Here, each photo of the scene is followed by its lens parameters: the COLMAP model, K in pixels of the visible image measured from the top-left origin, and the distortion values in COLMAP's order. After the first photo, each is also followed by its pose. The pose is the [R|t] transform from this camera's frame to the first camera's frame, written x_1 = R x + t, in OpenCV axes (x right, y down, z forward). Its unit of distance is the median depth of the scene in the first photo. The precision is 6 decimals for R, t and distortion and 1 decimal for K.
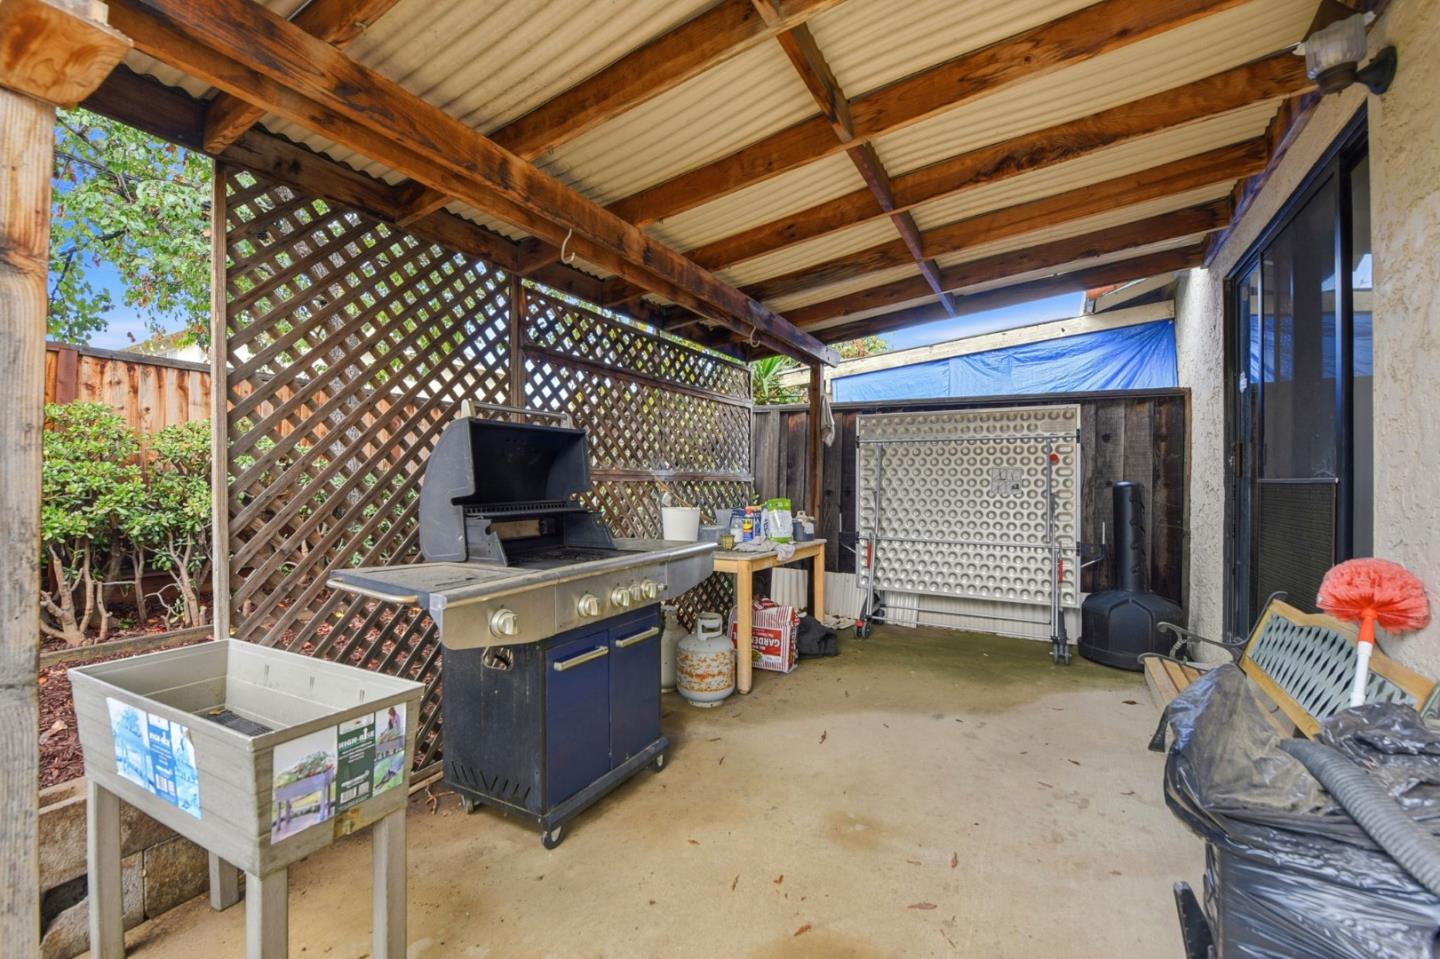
lens RADIAL K [[590.8, 0, 719.1], [0, 590.8, 460.1], [0, 0, 1]] dist [-0.012722, -0.000242]
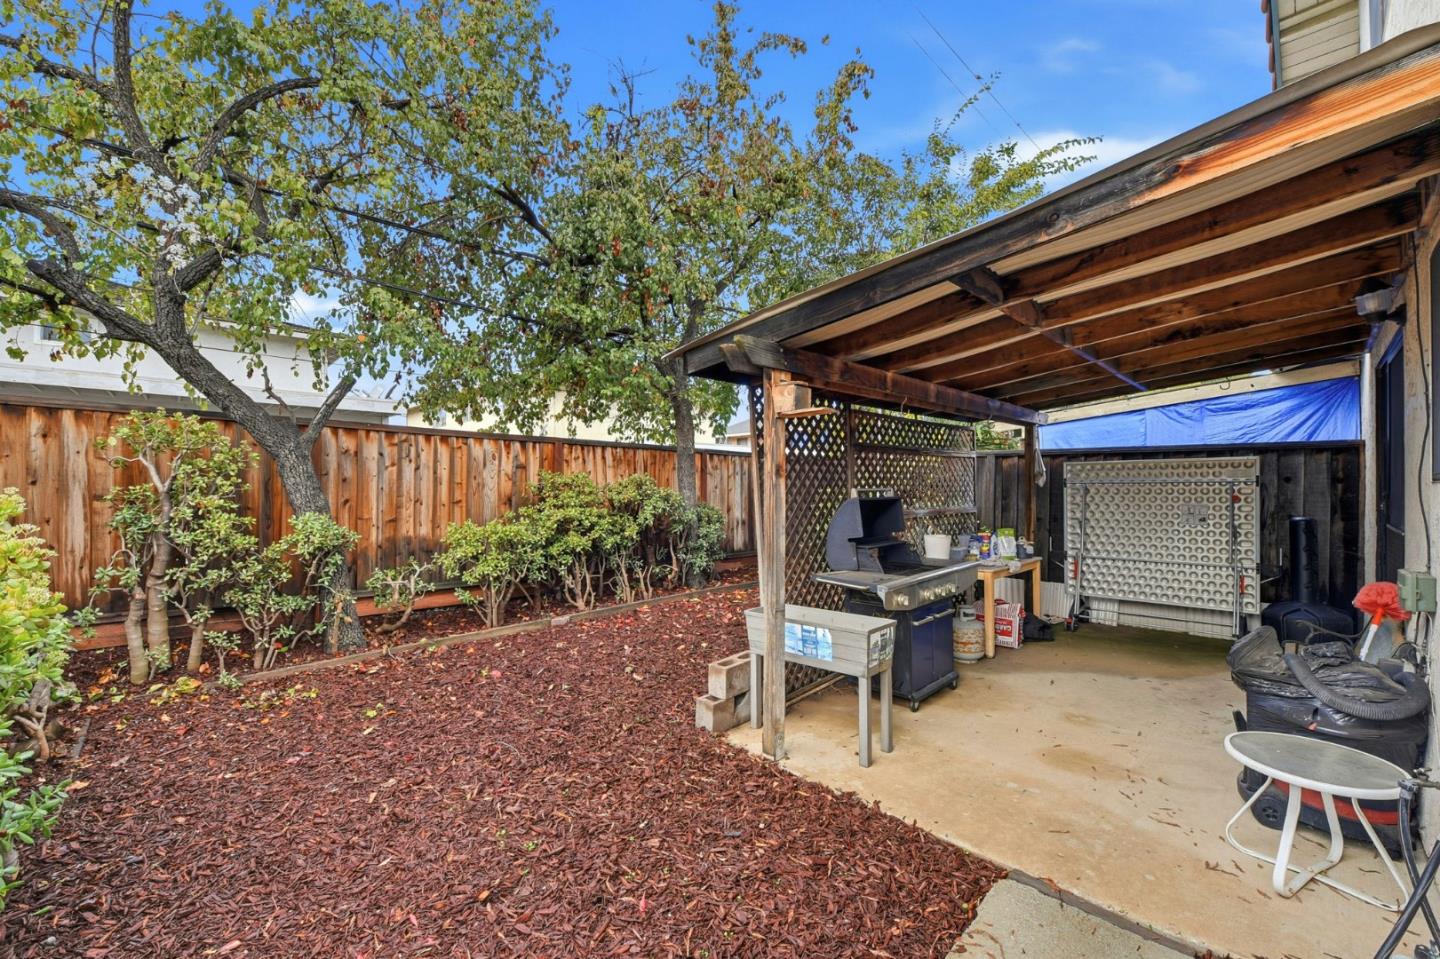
lens RADIAL K [[580.5, 0, 719.3], [0, 580.5, 477.2], [0, 0, 1]] dist [-0.021040, -0.000516]
pose [[0.960102, -0.018123, -0.279064, -0.166963], [0.023484, 0.999598, 0.015881, -0.094203], [0.278664, -0.021801, 0.960141, -0.508594]]
